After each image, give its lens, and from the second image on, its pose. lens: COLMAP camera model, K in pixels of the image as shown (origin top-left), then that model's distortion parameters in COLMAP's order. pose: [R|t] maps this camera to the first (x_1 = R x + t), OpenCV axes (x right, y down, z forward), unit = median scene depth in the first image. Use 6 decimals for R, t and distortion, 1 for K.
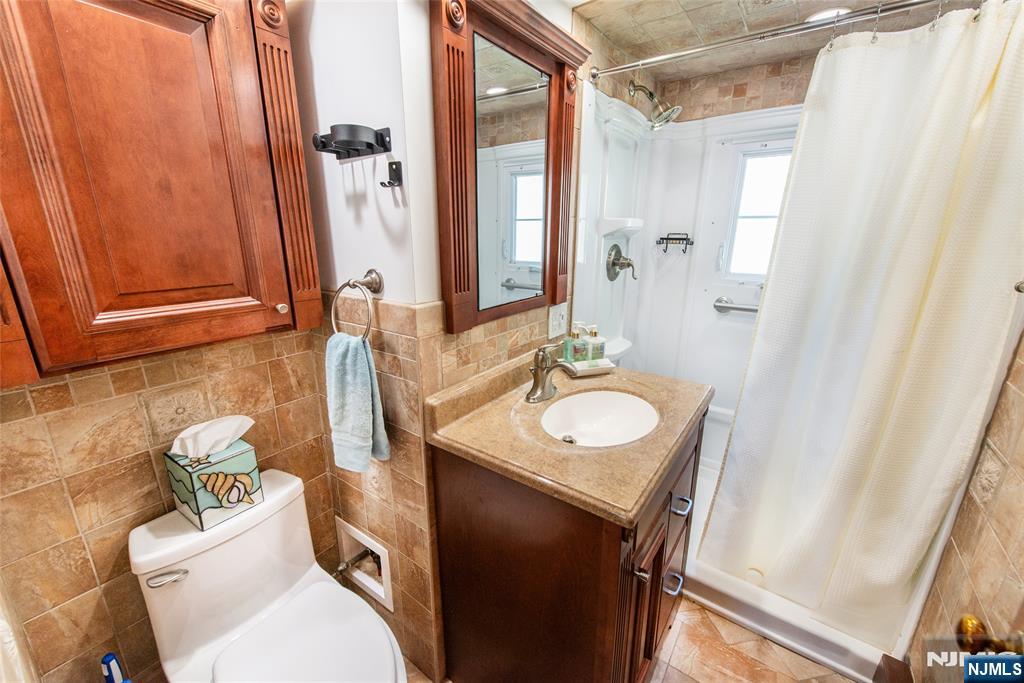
lens RADIAL K [[423.4, 0, 510.3], [0, 423.4, 344.5], [0, 0, 1]] dist [0.009992, -0.001931]
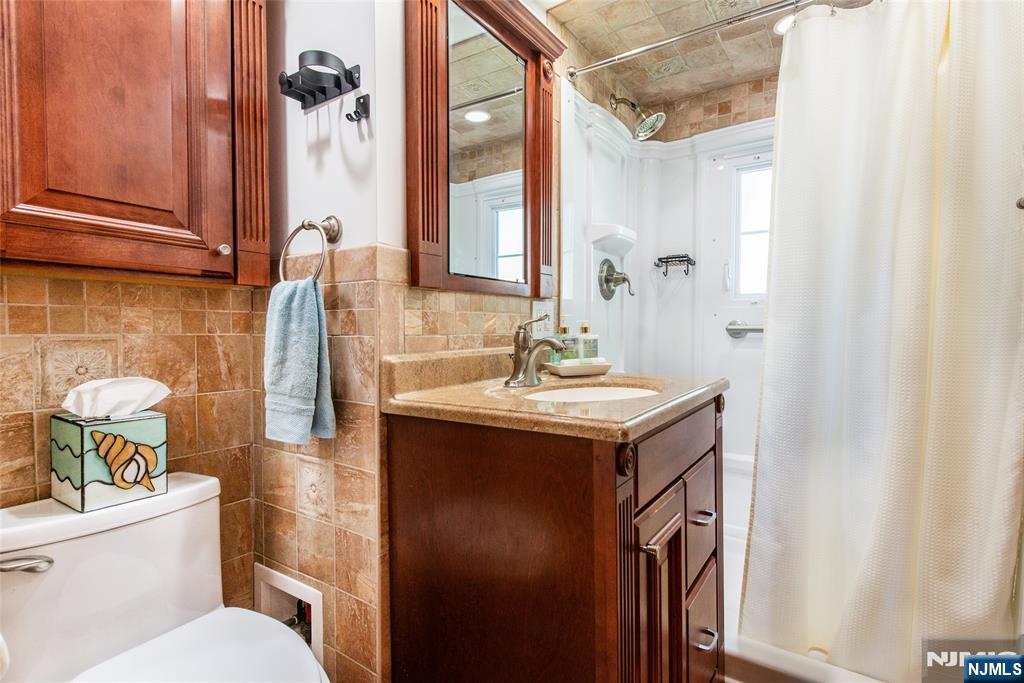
lens RADIAL K [[522.4, 0, 511.3], [0, 522.4, 338.7], [0, 0, 1]] dist [0.009590, 0.001132]
pose [[0.999595, -0.005523, 0.027925, 0.025600], [0.012463, 0.966886, -0.254905, 0.356238], [-0.025592, 0.255150, 0.966563, -0.018514]]
